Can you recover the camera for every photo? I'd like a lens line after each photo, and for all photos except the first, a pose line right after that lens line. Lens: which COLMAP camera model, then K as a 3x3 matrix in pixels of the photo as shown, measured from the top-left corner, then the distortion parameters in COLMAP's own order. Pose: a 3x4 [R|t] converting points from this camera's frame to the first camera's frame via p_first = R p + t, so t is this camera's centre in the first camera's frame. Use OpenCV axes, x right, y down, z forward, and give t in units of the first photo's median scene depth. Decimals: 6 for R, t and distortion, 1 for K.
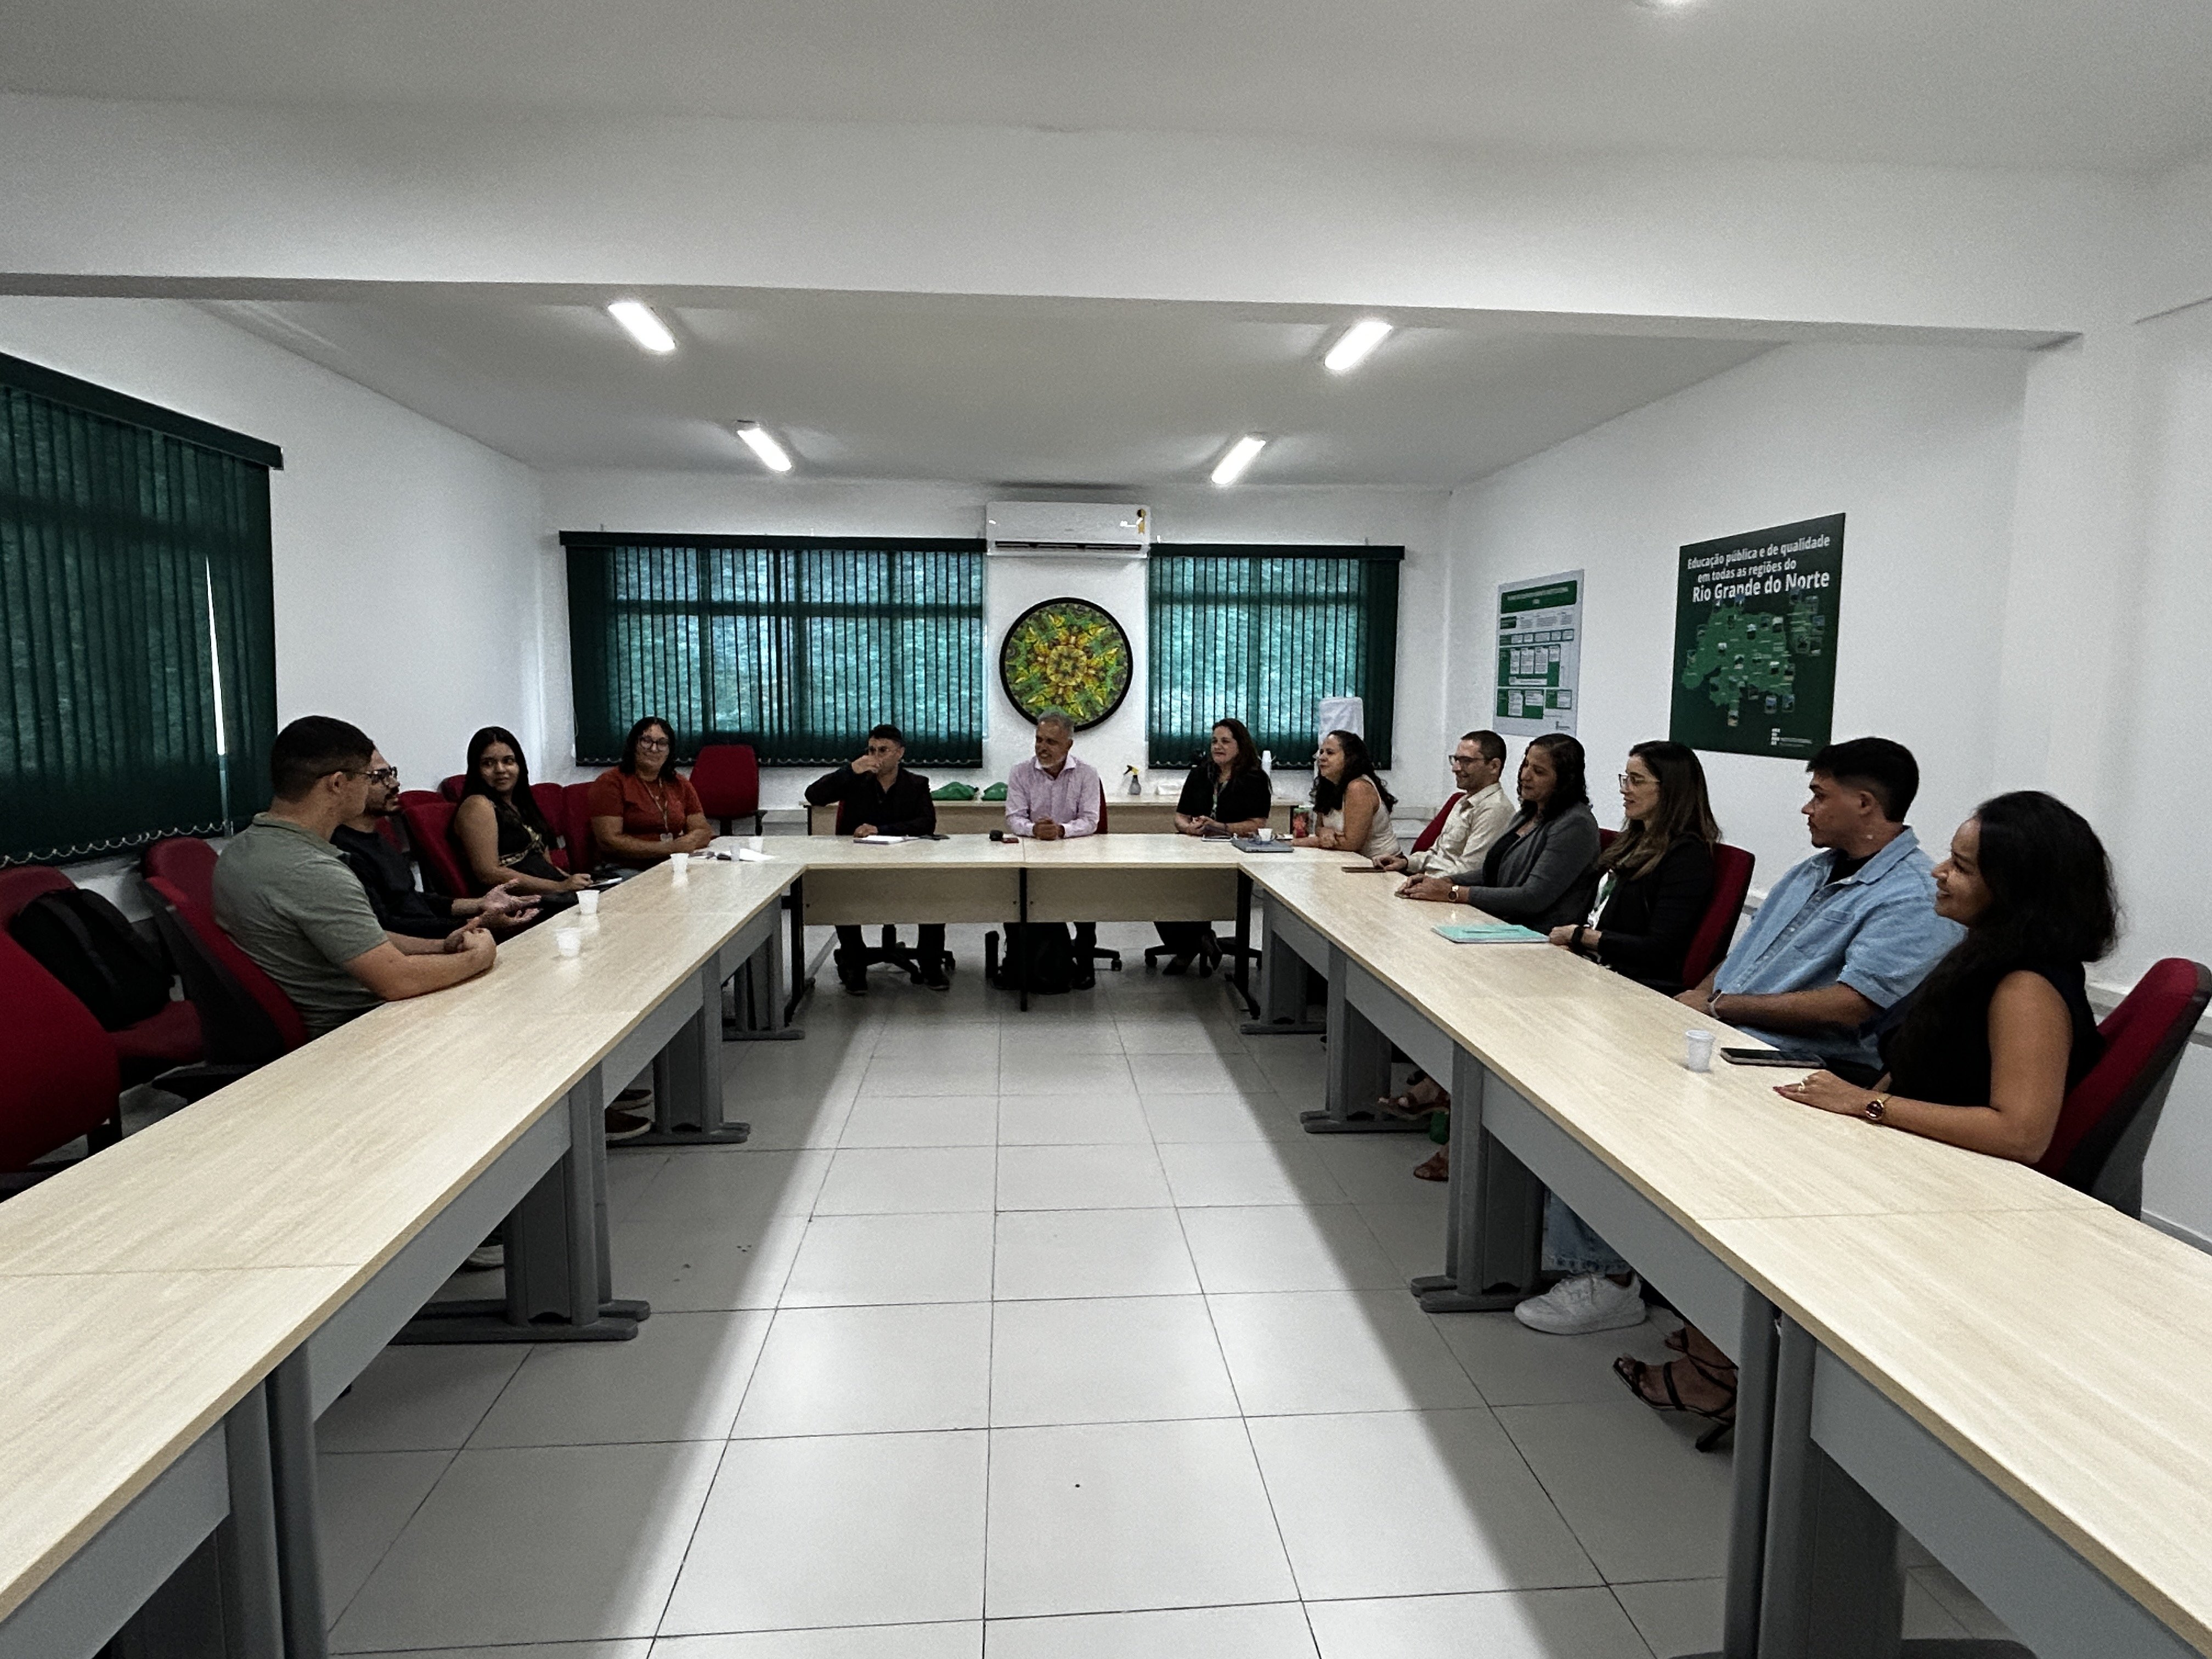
lens RADIAL K [[1226.3, 0, 1118.1], [0, 1226.3, 834.8], [0, 0, 1]] dist [-0.006963, 0.000708]
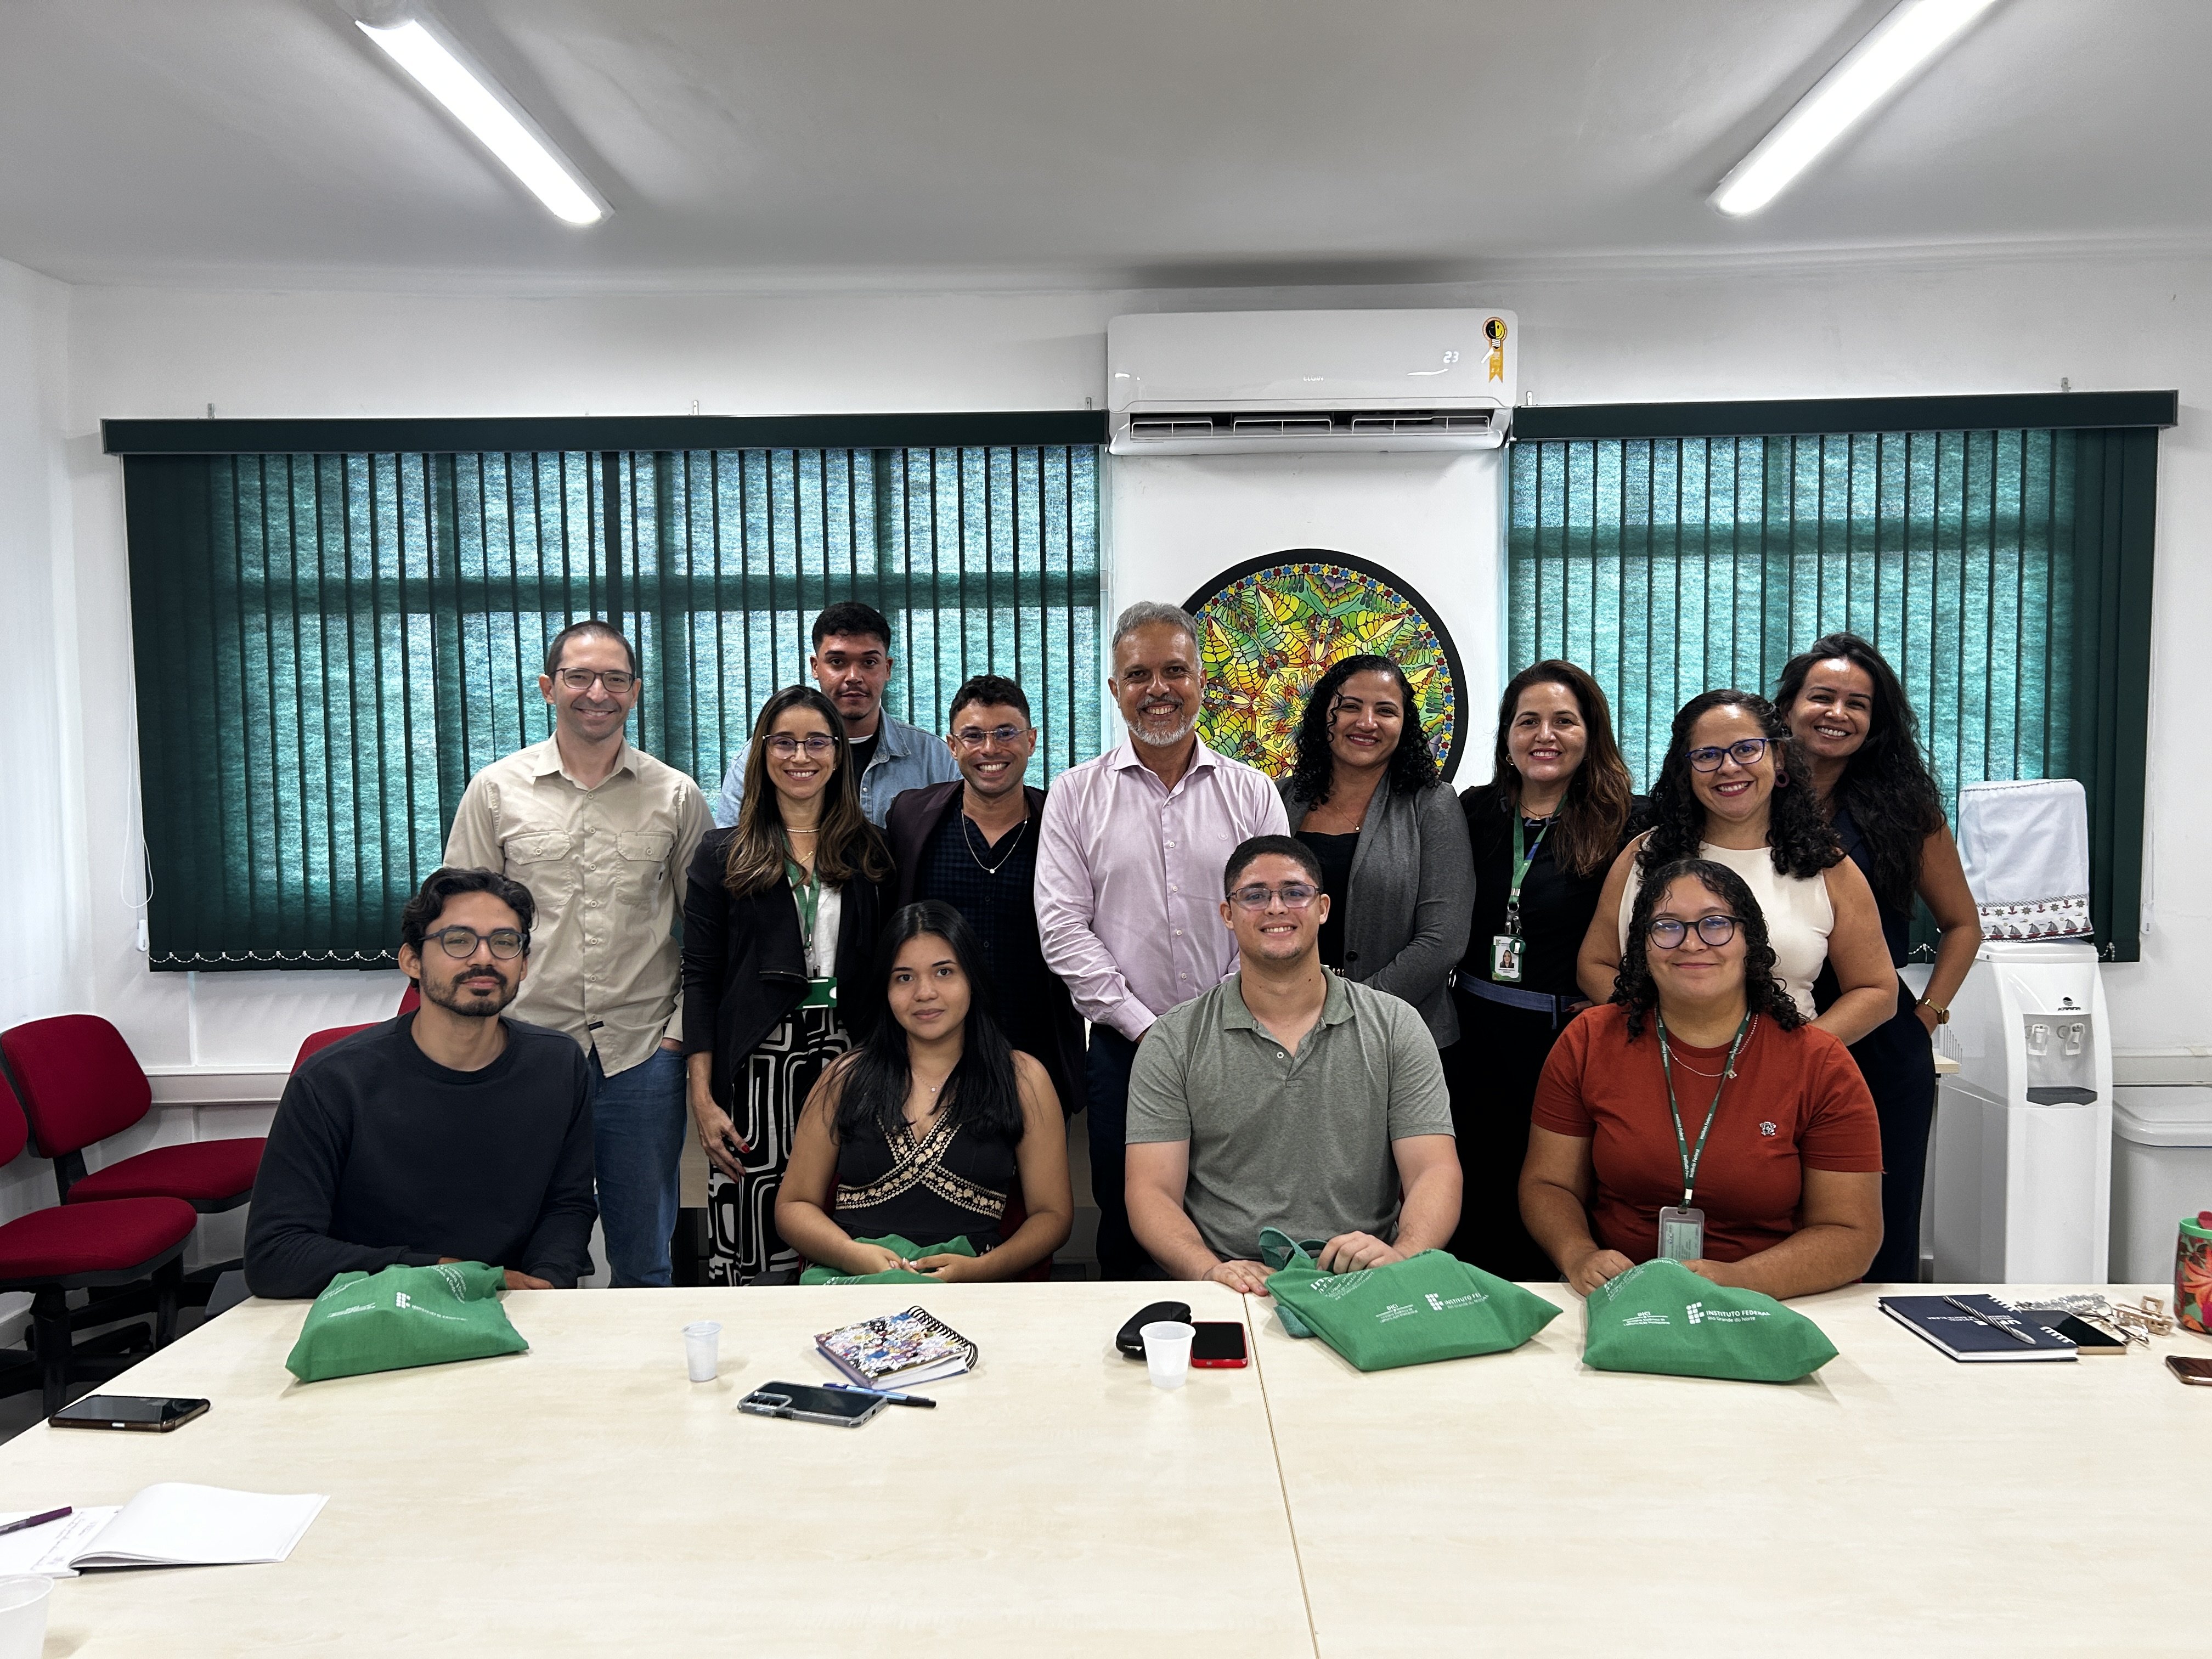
lens RADIAL K [[1659.6, 0, 1110.6], [0, 1659.6, 846.3], [0, 0, 1]] dist [0.024774, -0.044063]
pose [[0.995217, -0.012144, -0.096935, -0.053956], [0.005964, 0.997945, -0.063793, -0.059921], [0.097510, 0.062909, 0.993244, 0.452436]]
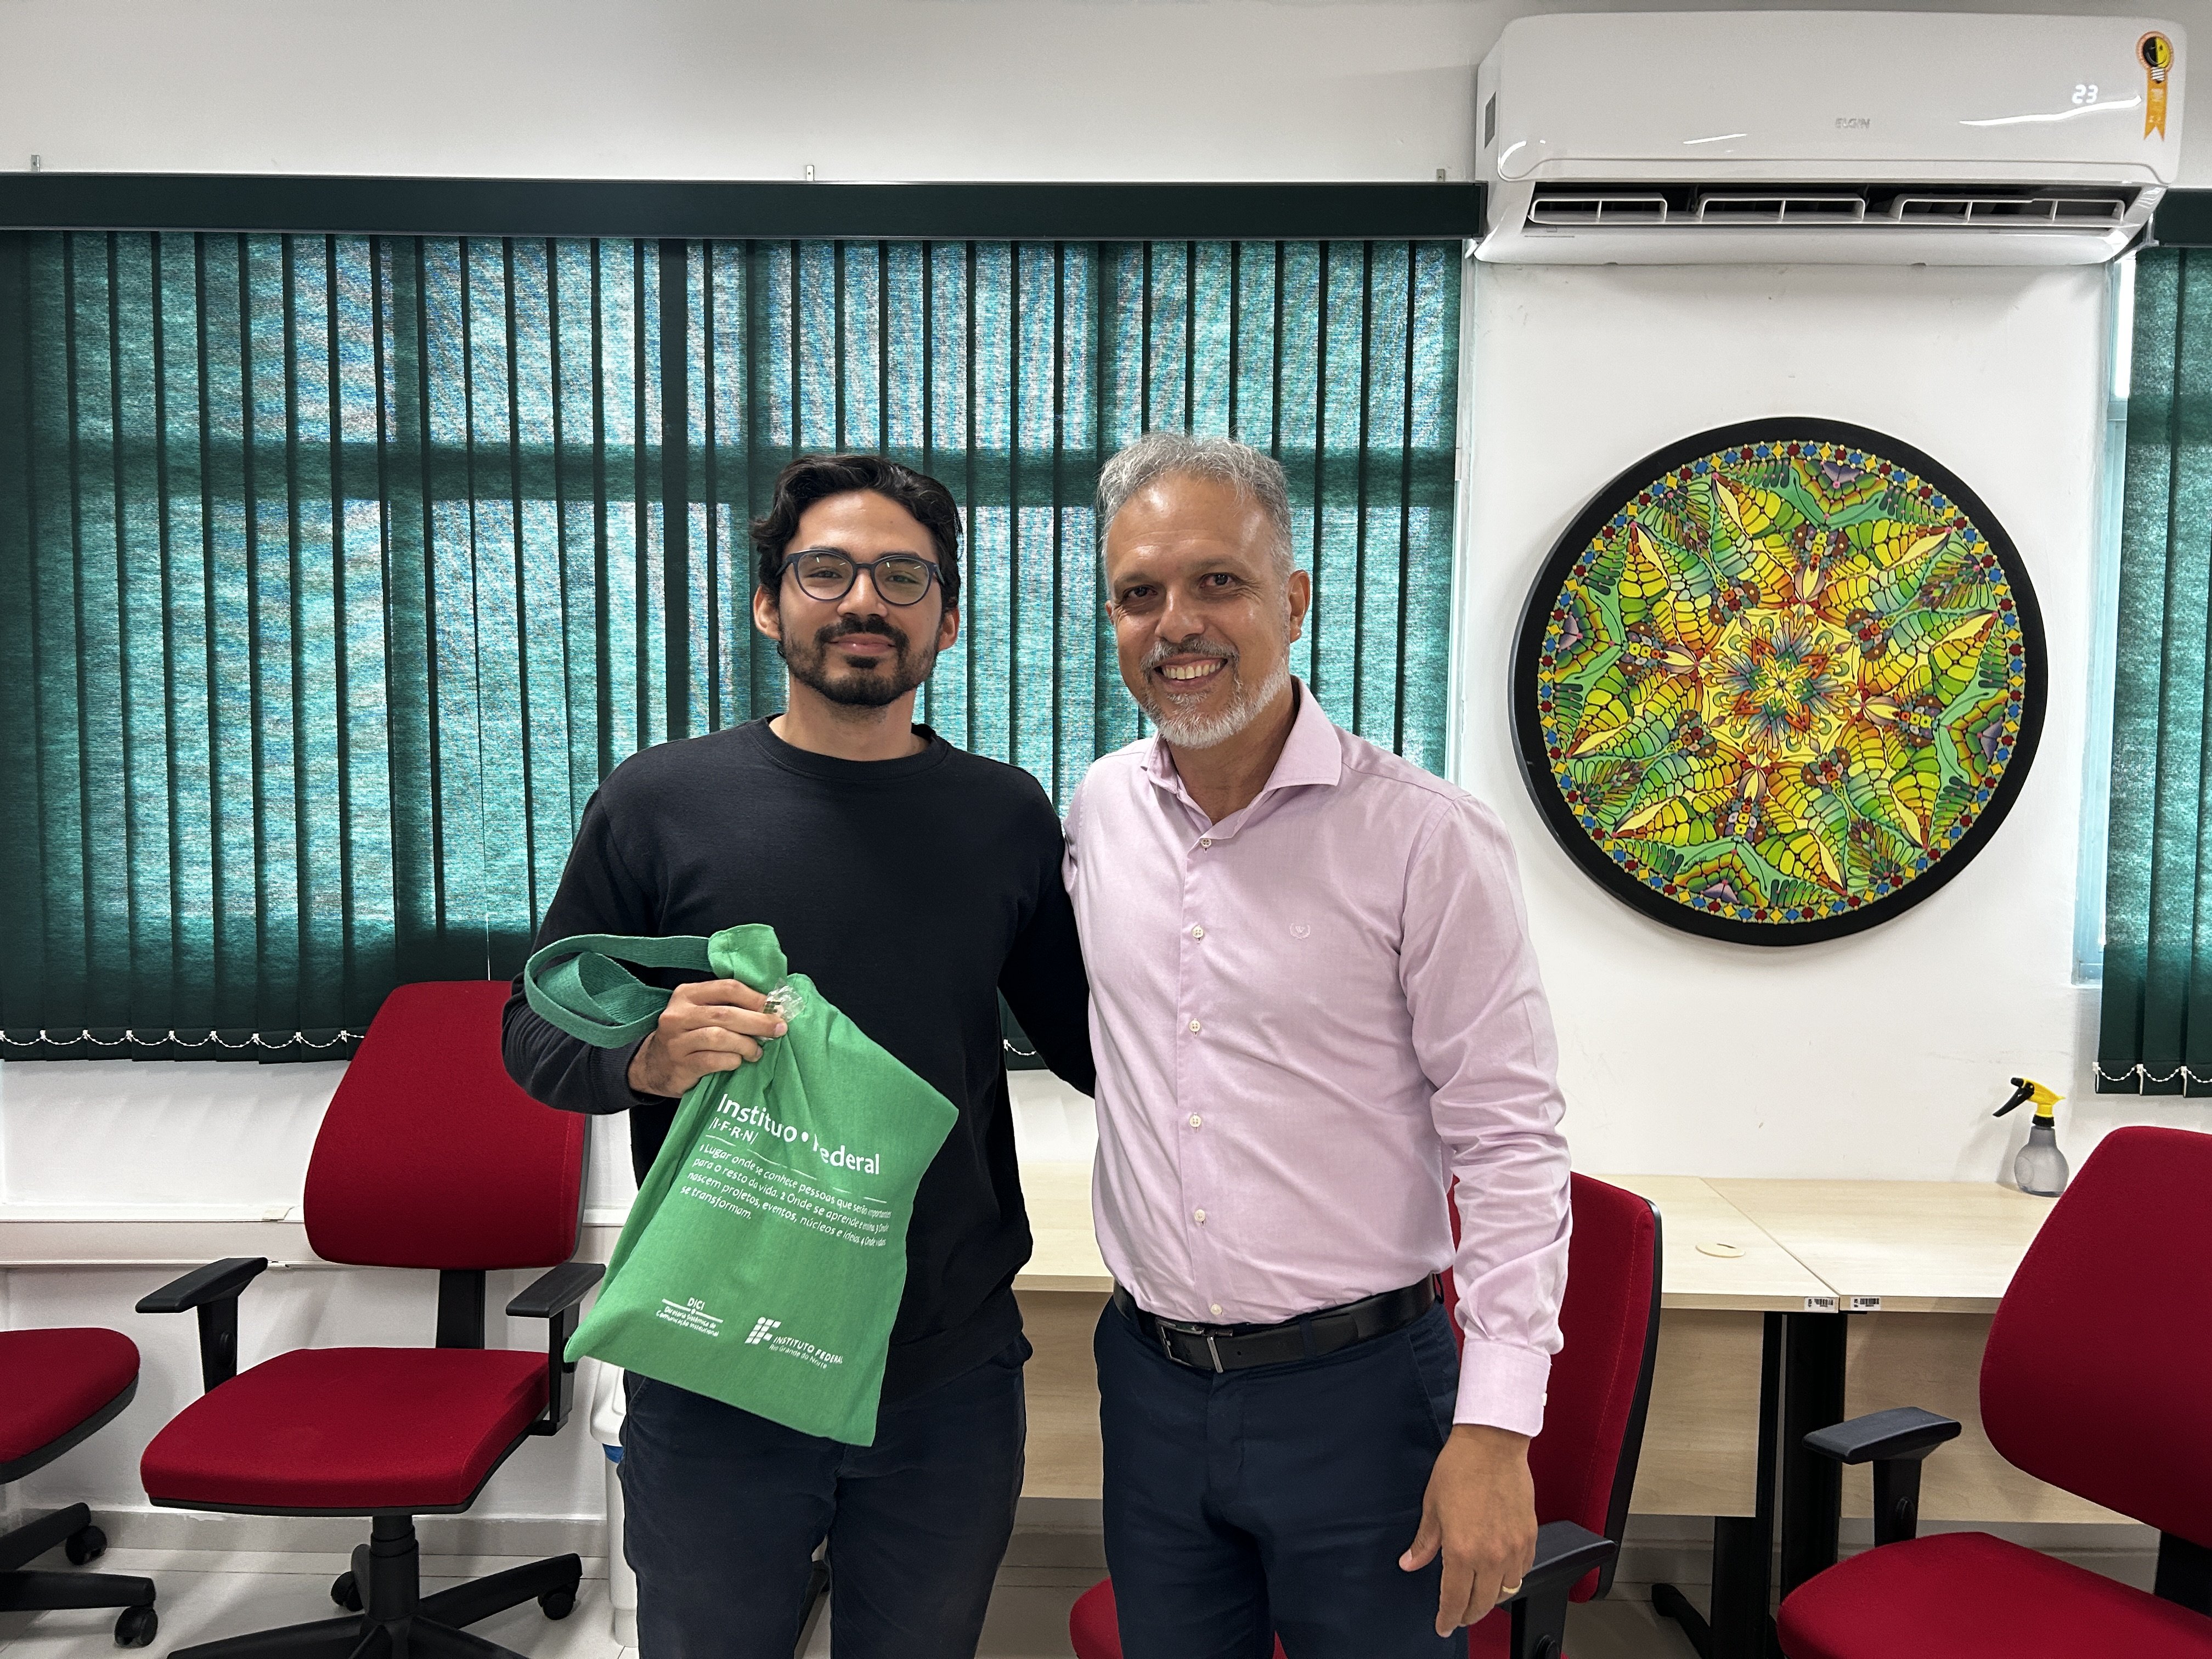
lens RADIAL K [[1659.6, 0, 1111.7], [0, 1659.6, 825.2], [0, 0, 1]] dist [0.024774, -0.044063]
pose [[0.995457, 0.007616, -0.094910, -0.149149], [-0.013034, 0.998312, -0.056597, -0.088918], [0.094319, 0.057577, 0.993876, 0.654438]]
